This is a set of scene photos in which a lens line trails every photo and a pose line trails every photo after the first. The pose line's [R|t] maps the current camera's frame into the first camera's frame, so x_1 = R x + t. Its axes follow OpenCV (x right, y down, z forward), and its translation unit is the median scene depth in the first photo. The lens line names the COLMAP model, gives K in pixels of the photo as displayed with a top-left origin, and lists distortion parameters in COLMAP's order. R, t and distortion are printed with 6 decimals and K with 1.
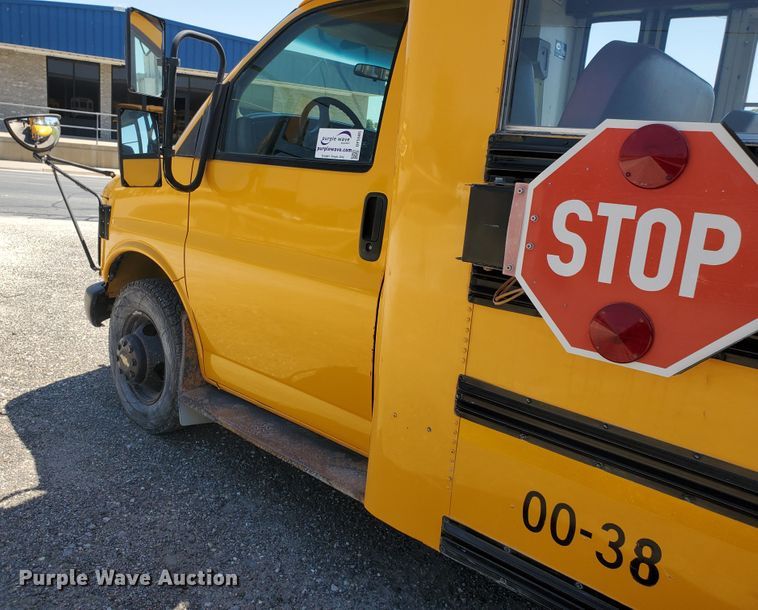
lens RADIAL K [[678.2, 0, 373.4], [0, 678.2, 326.2], [0, 0, 1]] dist [0.055813, -0.046156]
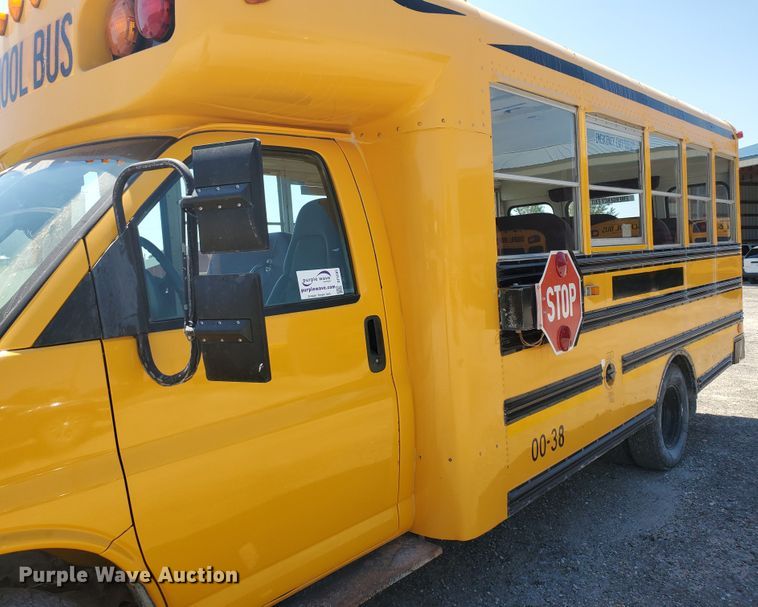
lens RADIAL K [[678.2, 0, 378.7], [0, 678.2, 308.5], [0, 0, 1]] dist [0.055813, -0.046156]
pose [[-0.049511, -0.161185, 0.985681, -1.110923], [0.278401, 0.945550, 0.168607, -0.387027], [-0.959188, 0.282762, -0.001941, 0.936771]]
